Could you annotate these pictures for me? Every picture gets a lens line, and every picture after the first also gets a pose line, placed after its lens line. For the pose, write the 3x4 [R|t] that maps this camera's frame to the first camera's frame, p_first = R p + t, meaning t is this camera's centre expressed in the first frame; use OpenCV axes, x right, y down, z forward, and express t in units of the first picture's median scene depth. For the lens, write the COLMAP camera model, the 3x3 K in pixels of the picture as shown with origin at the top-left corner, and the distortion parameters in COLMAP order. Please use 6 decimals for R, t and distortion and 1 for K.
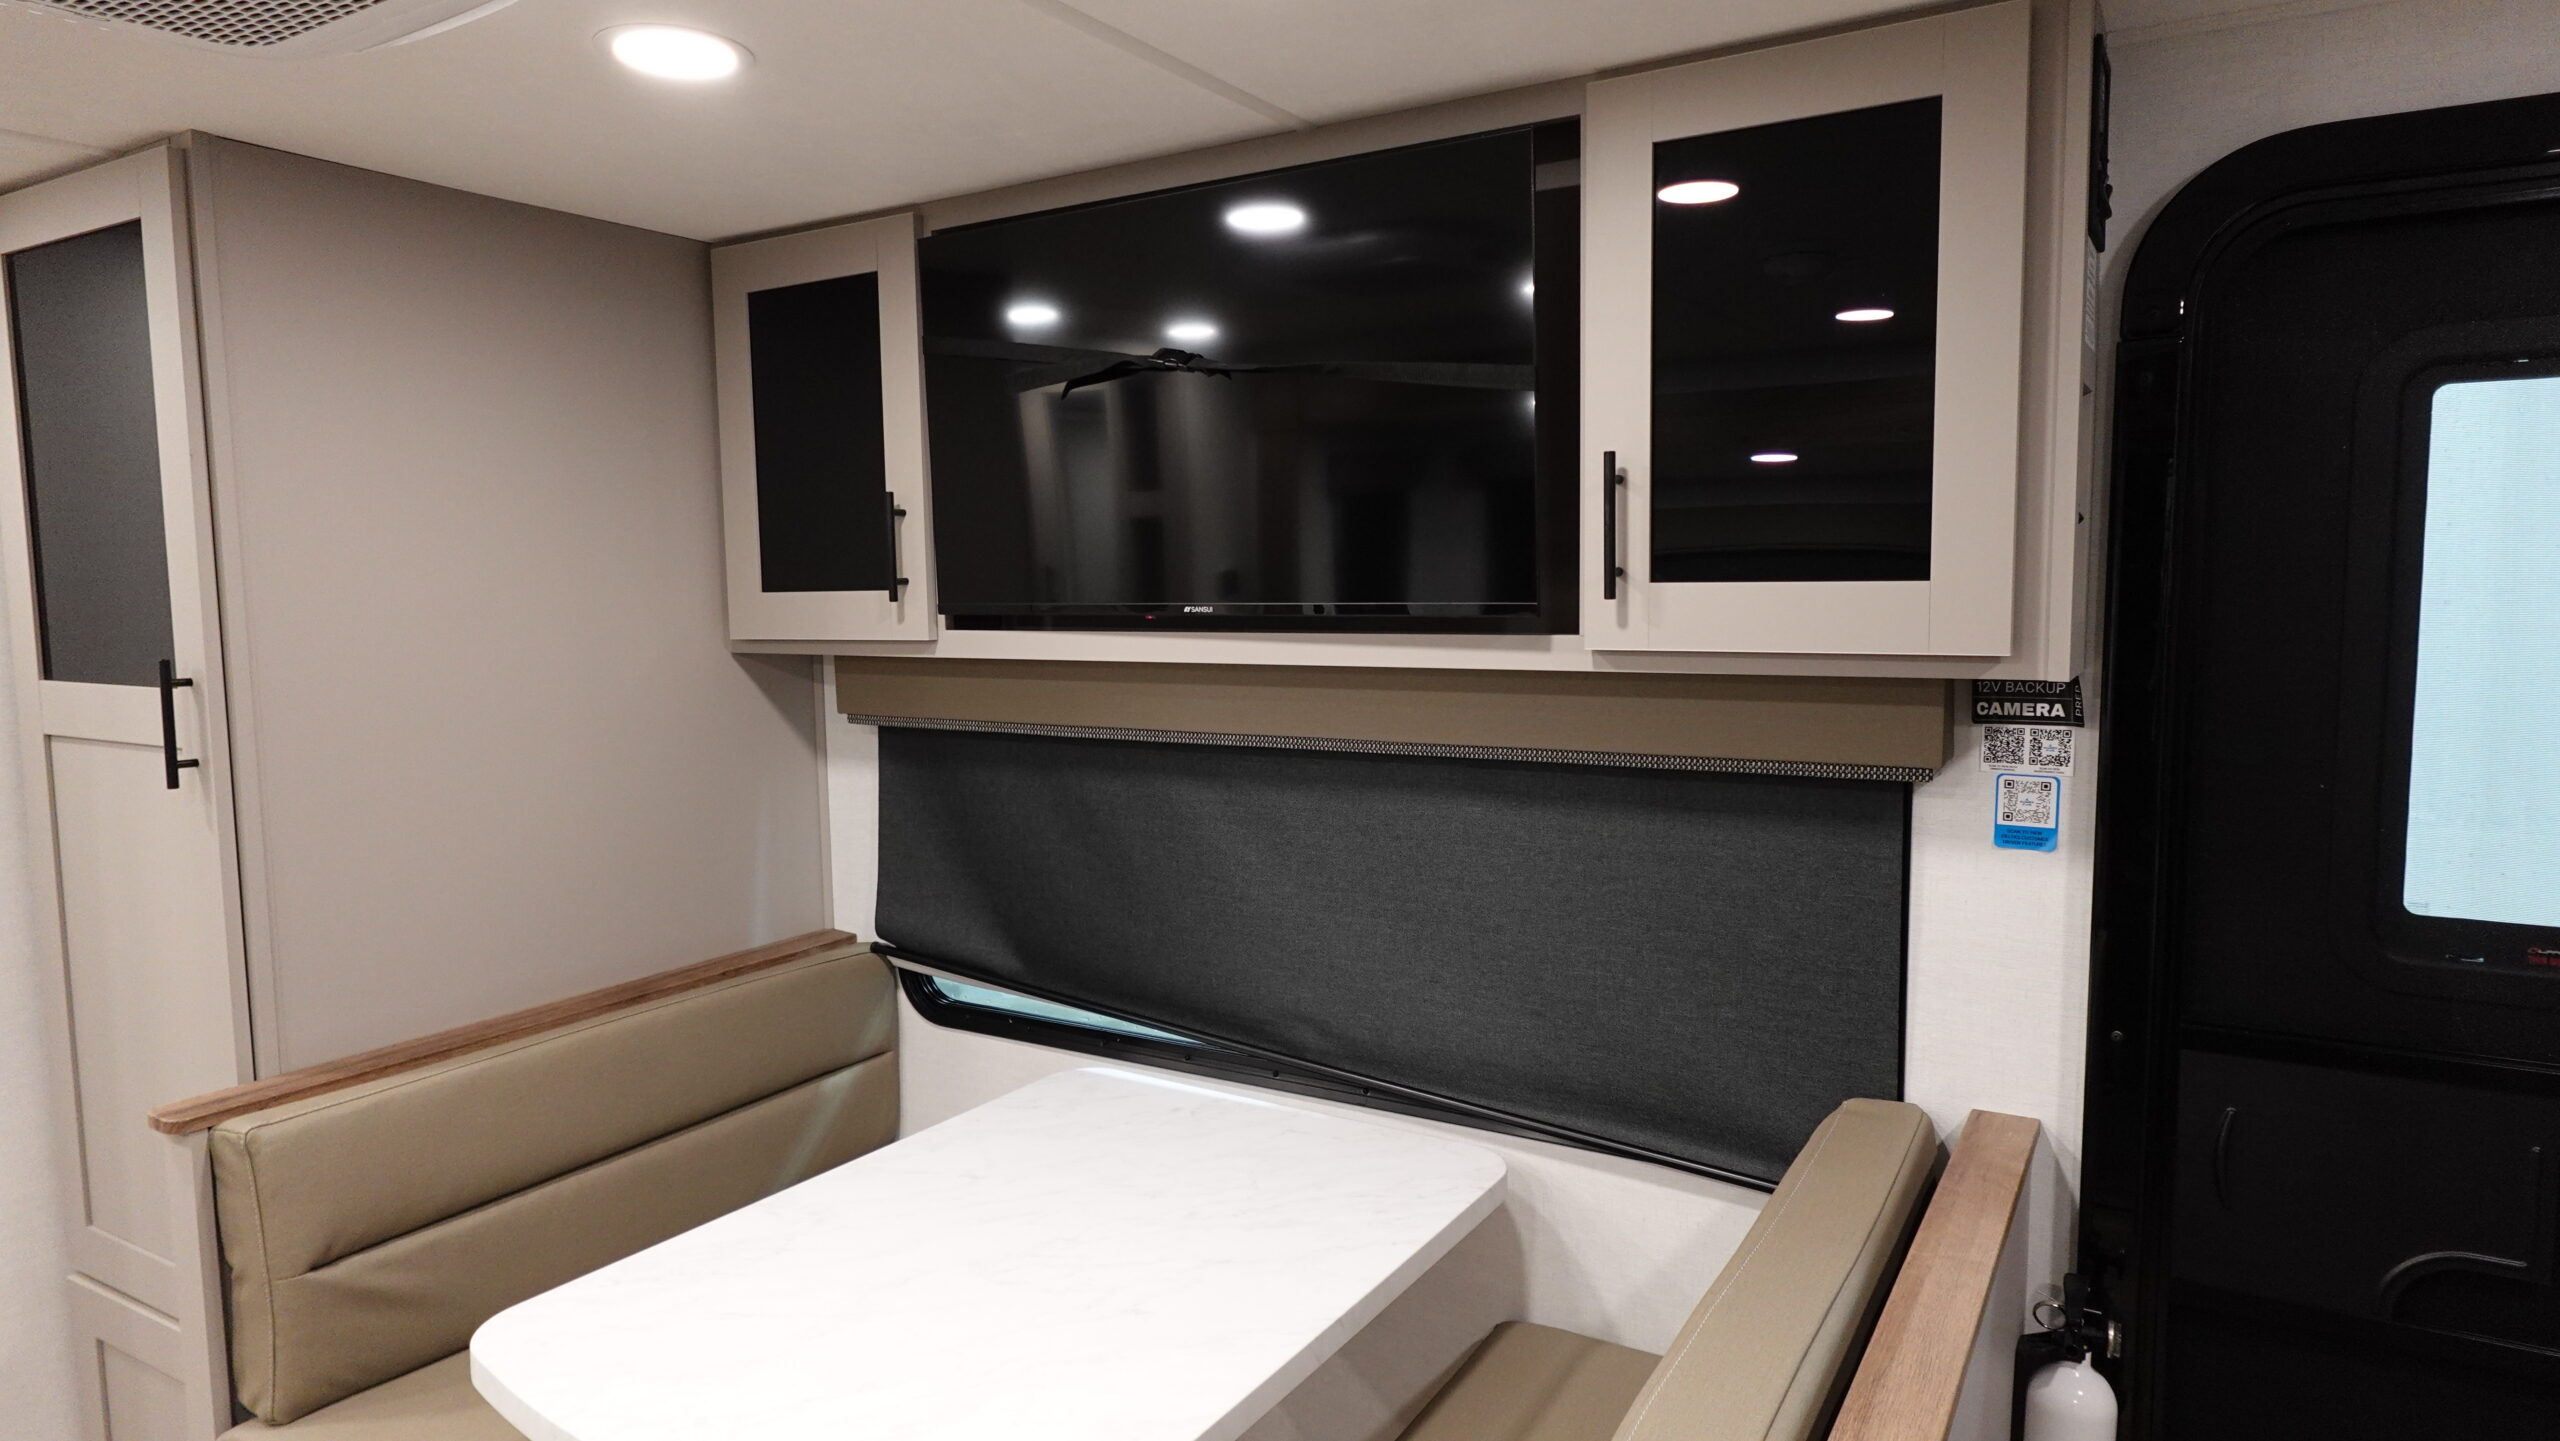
lens RADIAL K [[1487.6, 0, 1283.7], [0, 1487.6, 724.2], [0, 0, 1]] dist [-0.004203, 0.003807]
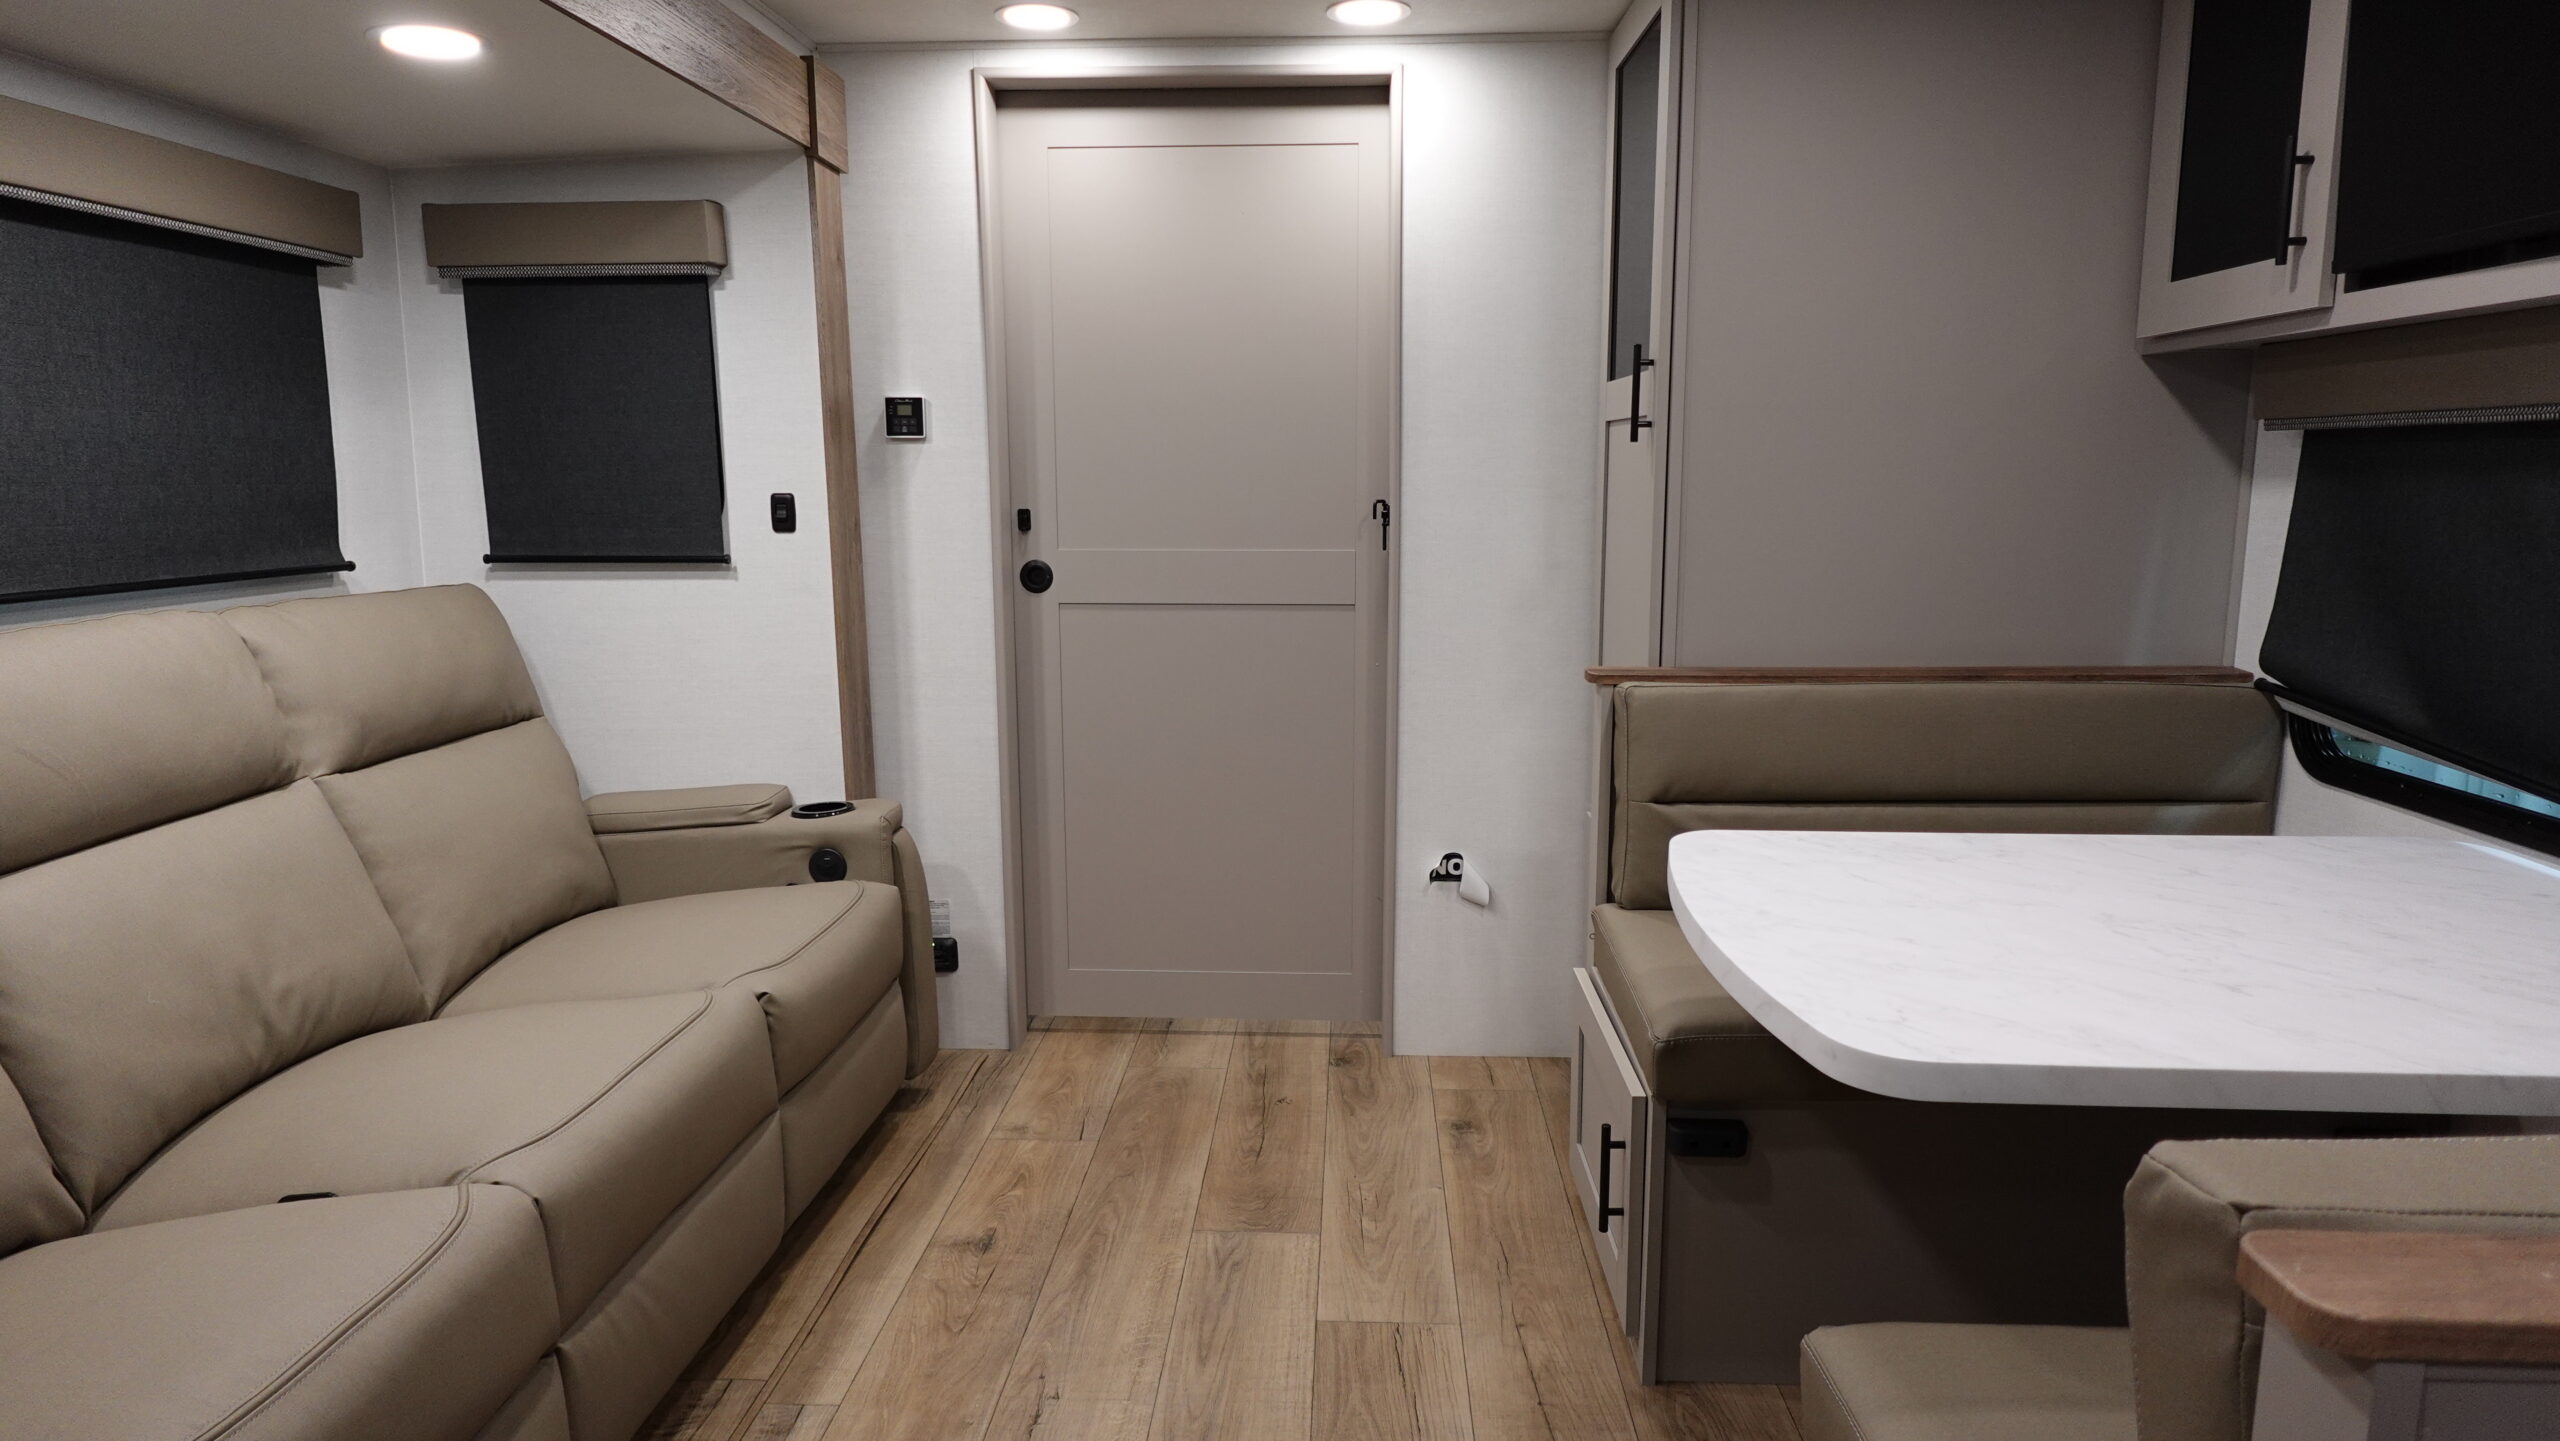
lens RADIAL K [[1487.6, 0, 1283.7], [0, 1487.6, 724.2], [0, 0, 1]] dist [-0.004203, 0.003807]
pose [[0.479510, 0.158532, -0.863098, 0.287919], [-0.082610, 0.987333, 0.135456, 0.129655], [0.873639, 0.006348, 0.486533, 0.055954]]
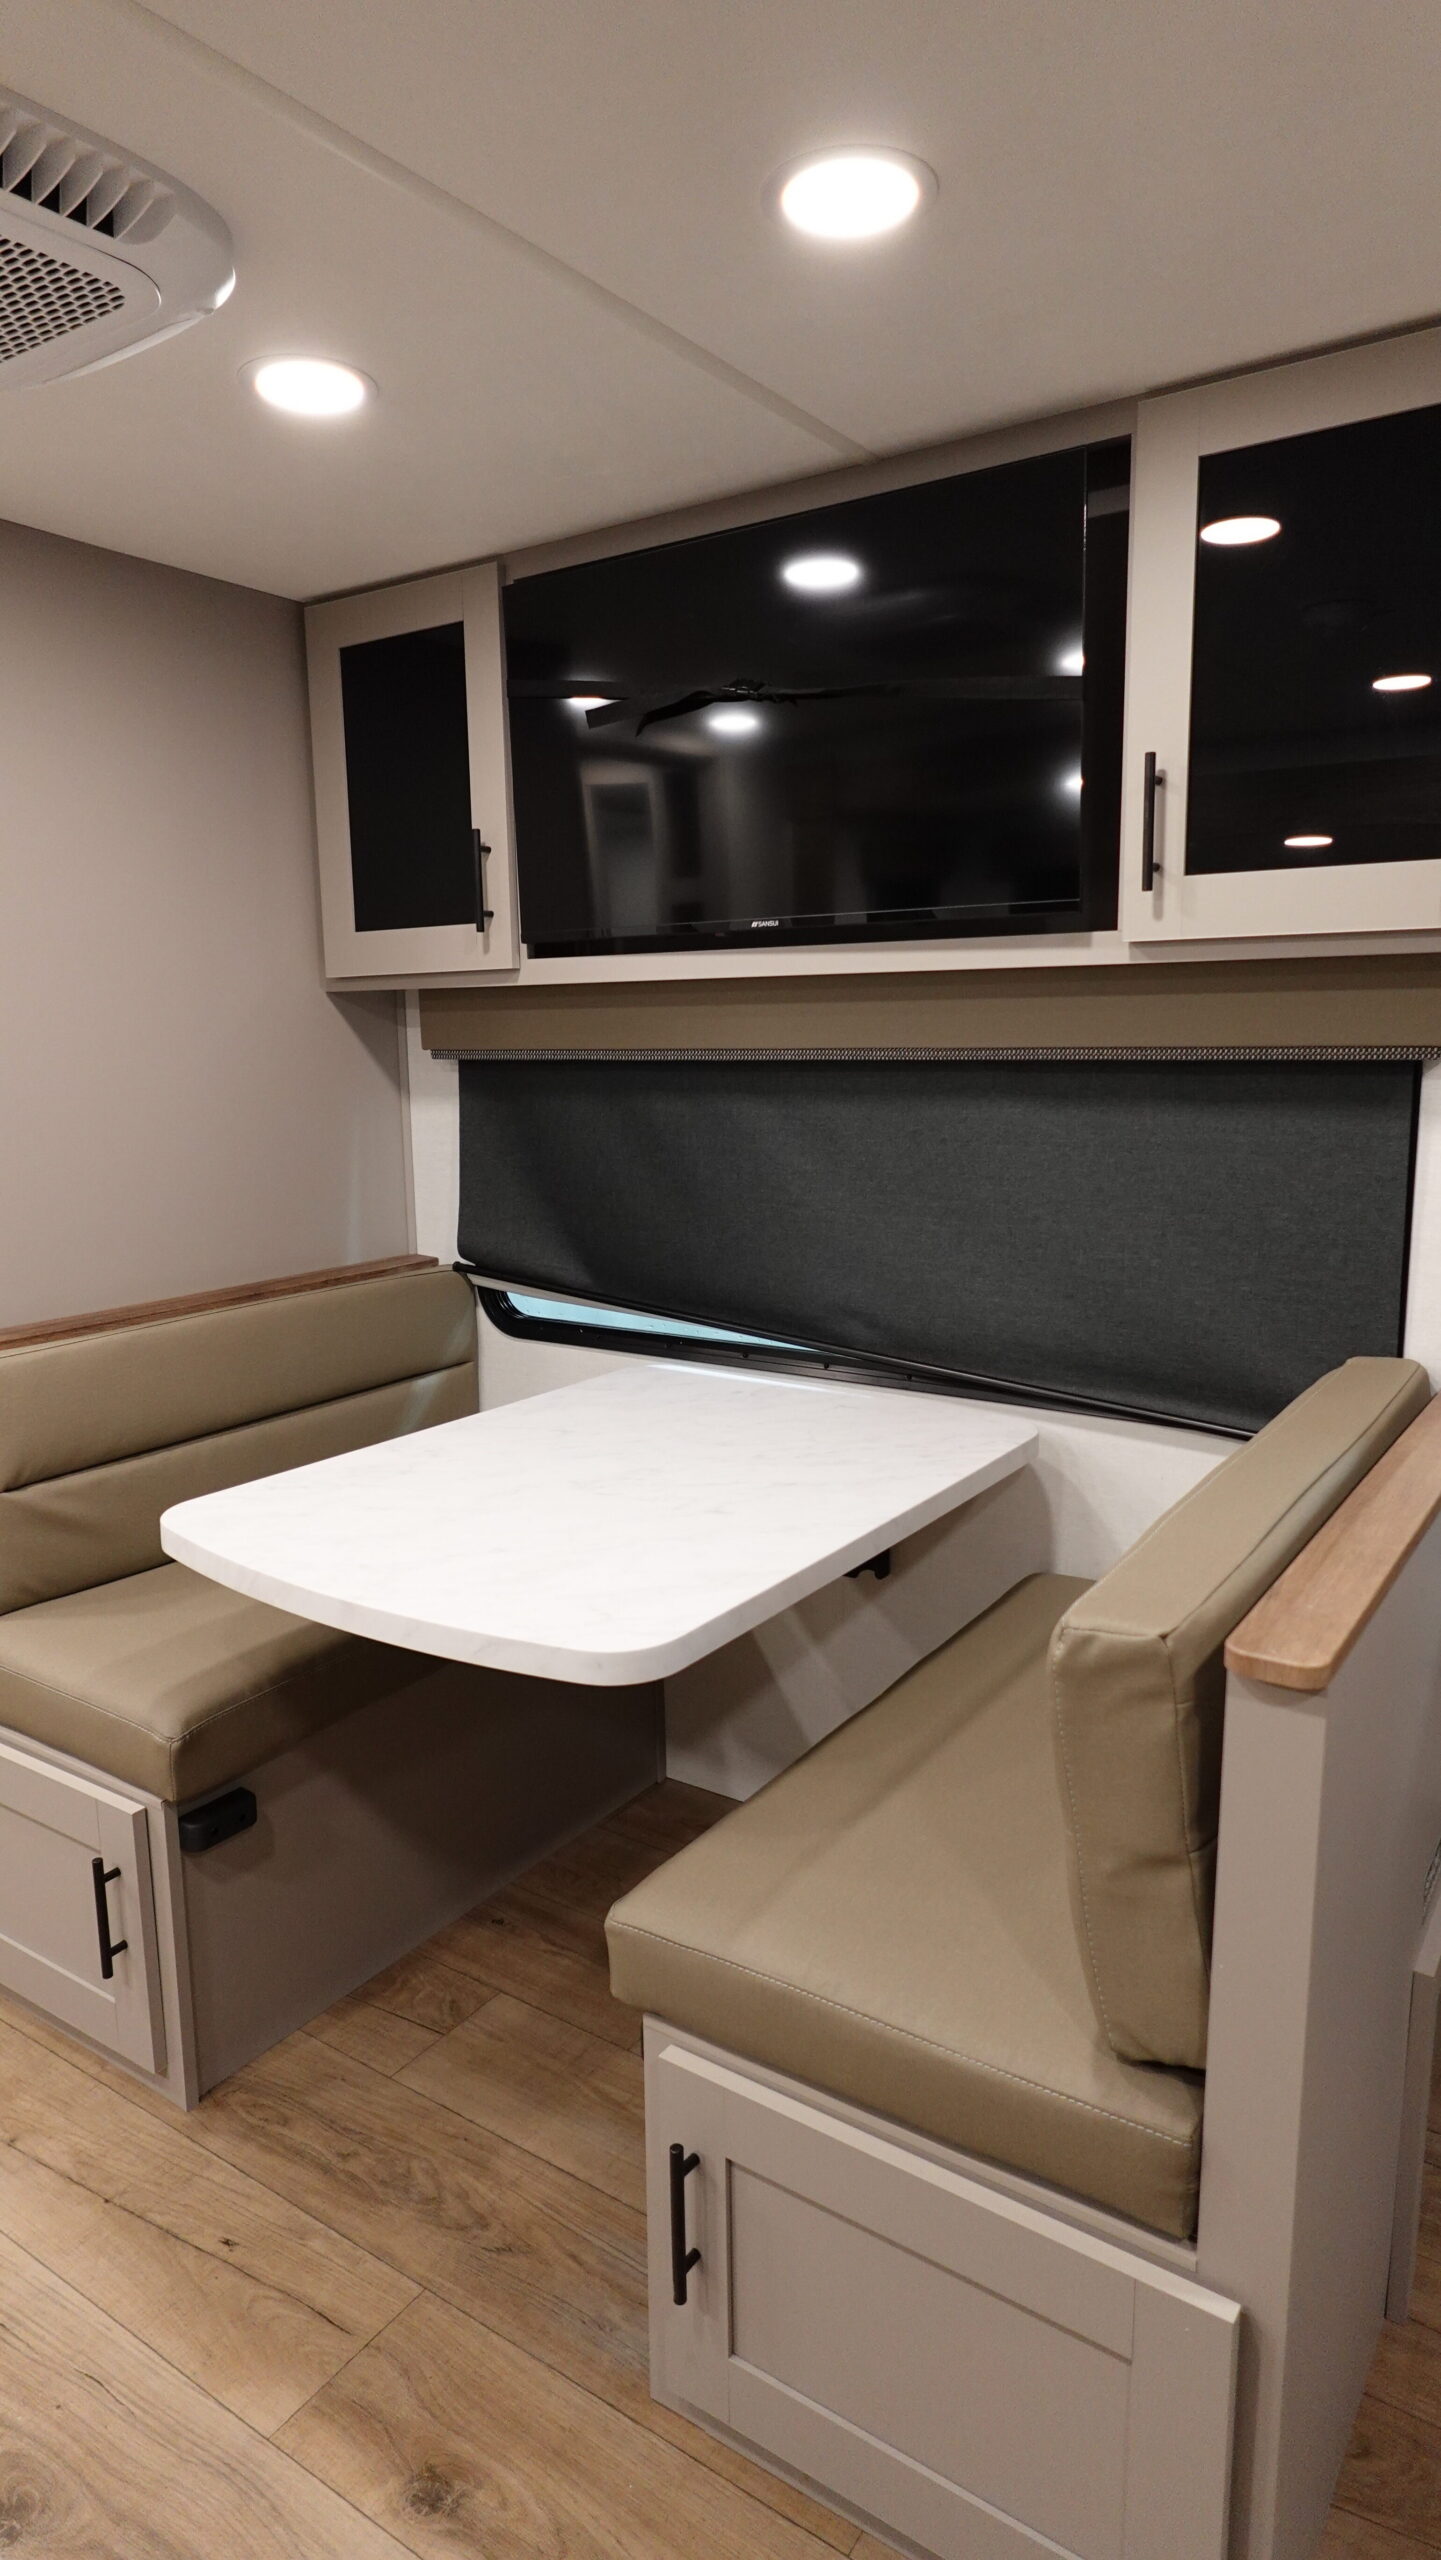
lens RADIAL K [[1496.8, 0, 723.1], [0, 1496.8, 1285.9], [0, 0, 1]] dist [-0.001405, 0.000741]
pose [[0.998707, 0.008718, -0.050081, -0.029896], [-0.004926, 0.997146, 0.075341, 0.102989], [0.050595, -0.074997, 0.995899, -0.116547]]
